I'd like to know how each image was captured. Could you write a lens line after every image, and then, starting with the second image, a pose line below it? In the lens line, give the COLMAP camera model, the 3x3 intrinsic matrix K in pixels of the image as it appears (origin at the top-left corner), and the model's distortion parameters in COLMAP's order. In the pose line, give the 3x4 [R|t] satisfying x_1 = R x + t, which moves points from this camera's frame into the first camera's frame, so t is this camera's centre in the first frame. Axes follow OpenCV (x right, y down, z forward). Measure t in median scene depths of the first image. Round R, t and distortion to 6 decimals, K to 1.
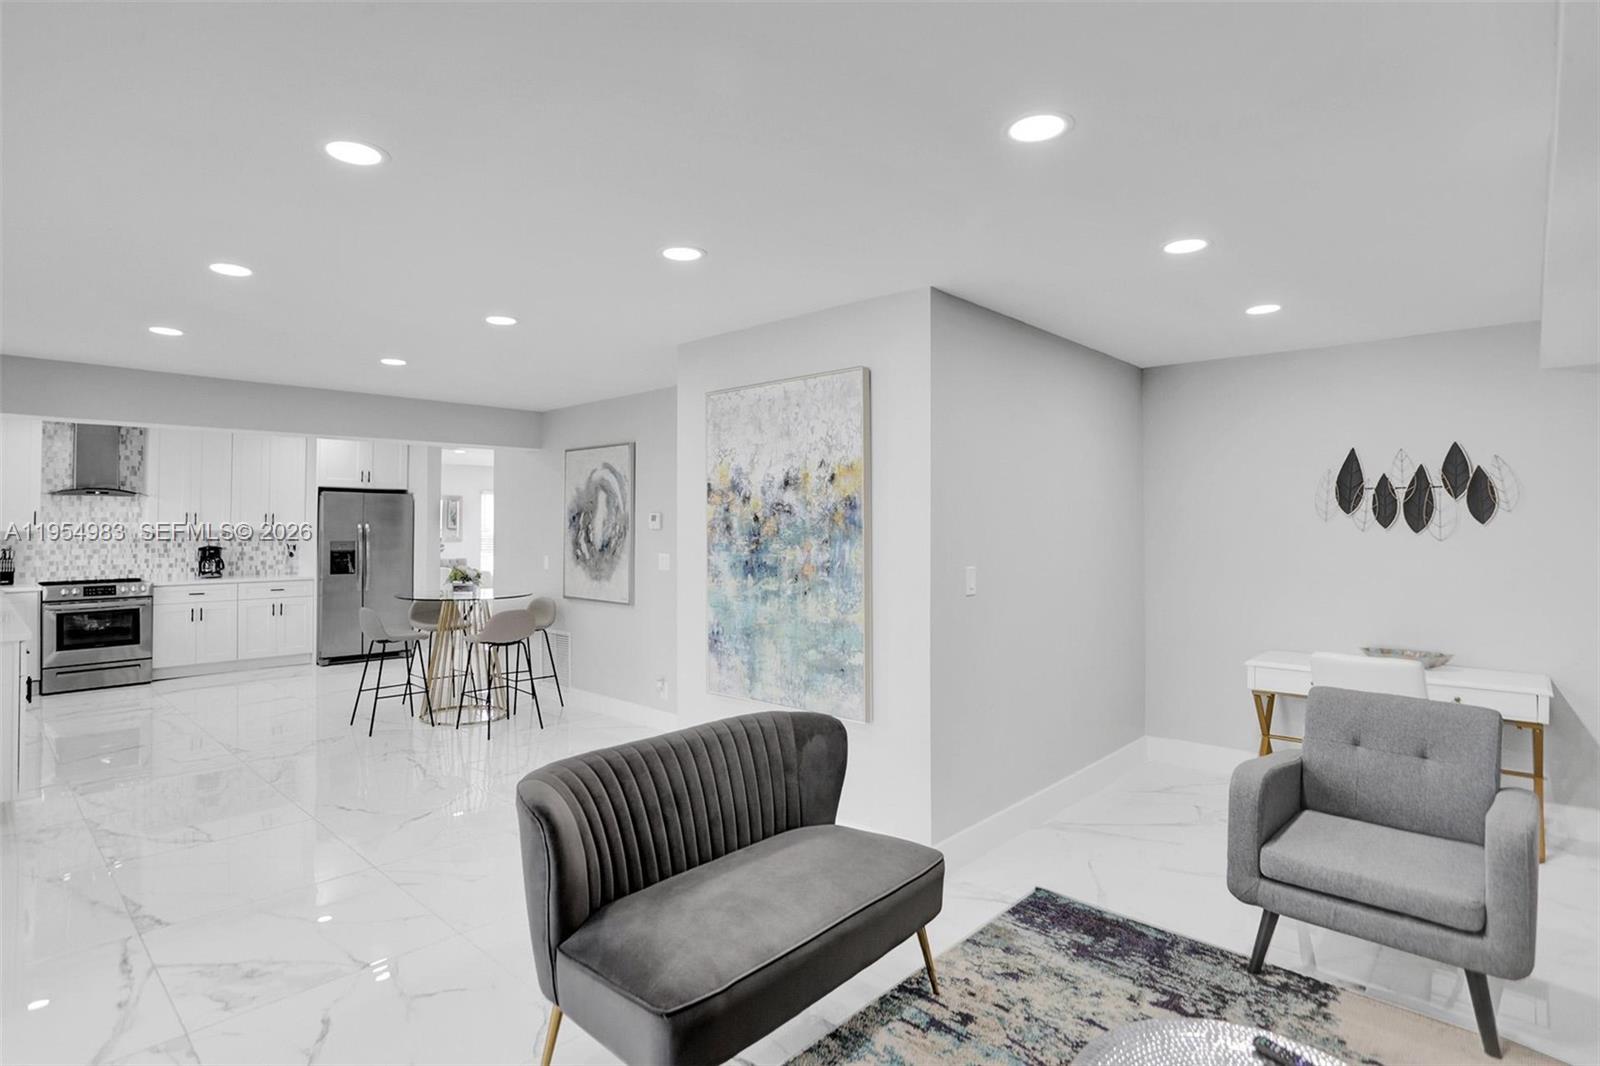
lens RADIAL K [[807.6, 0, 772.9], [0, 807.6, 522.8], [0, 0, 1]] dist [-0.029092, 0.001196]
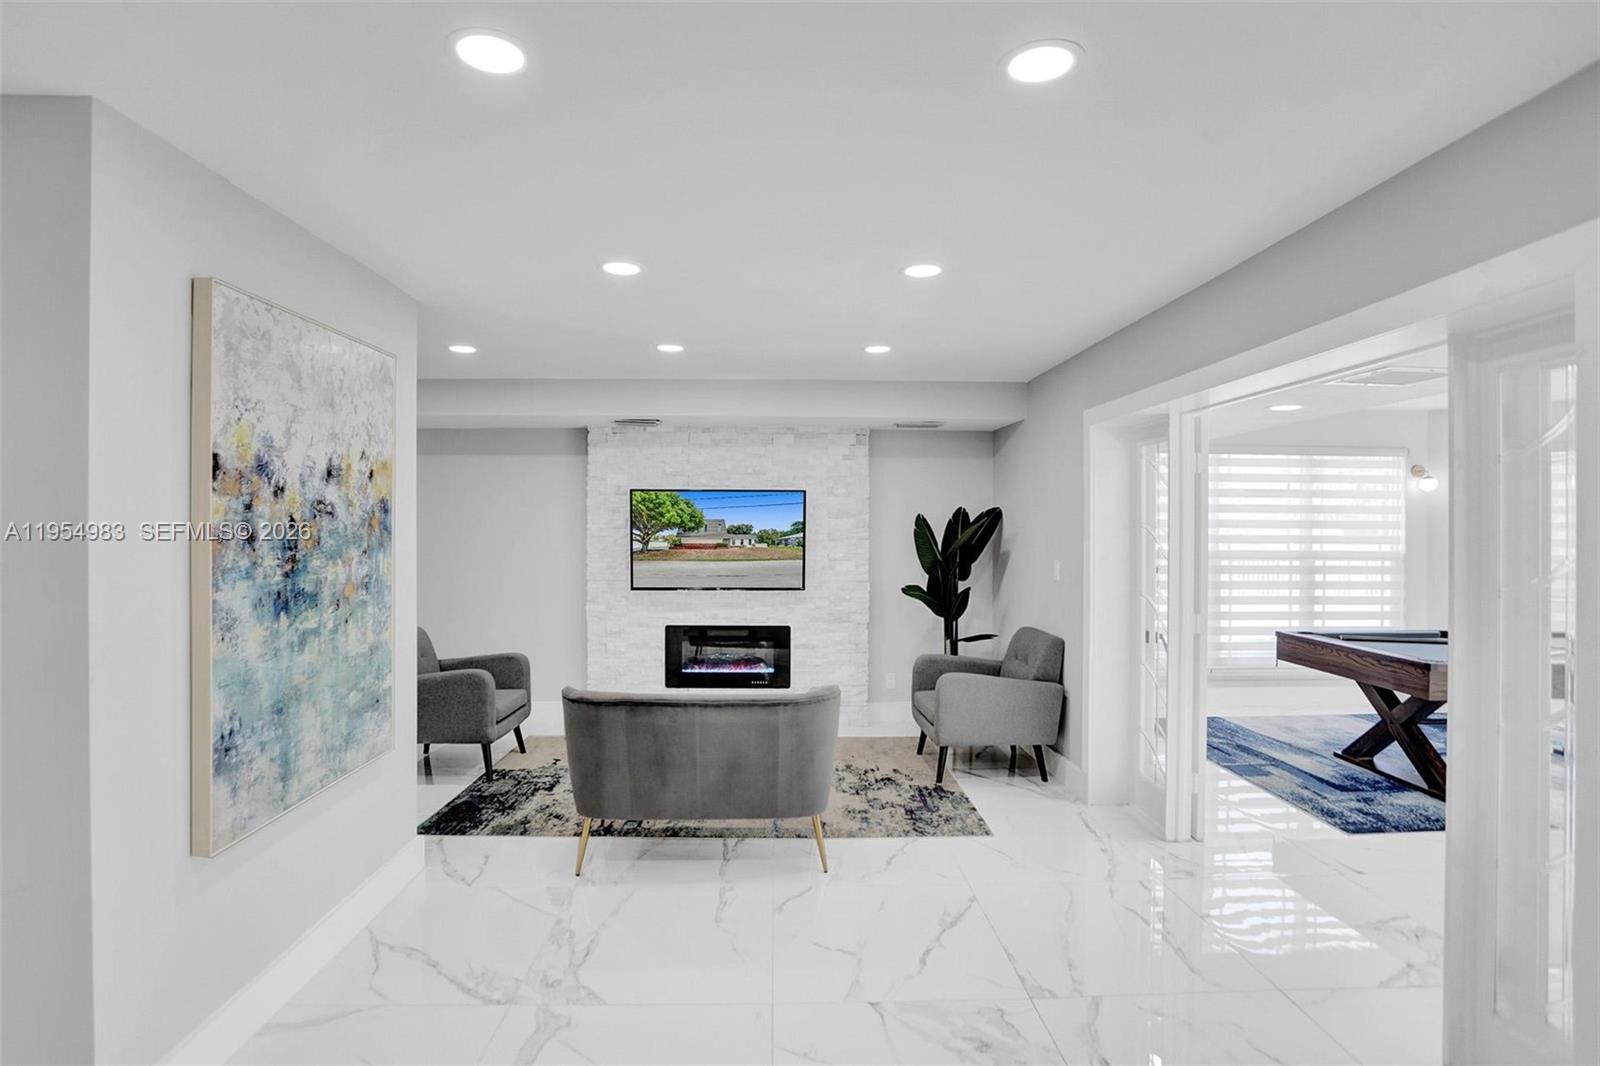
lens RADIAL K [[814.9, 0, 800.9], [0, 814.9, 536.6], [0, 0, 1]] dist [-0.065591, 0.029191]
pose [[-0.710071, -0.013736, 0.703996, -0.778587], [-0.006903, 0.999897, 0.012547, -0.004883], [-0.704096, 0.004050, -0.710093, 1.210352]]
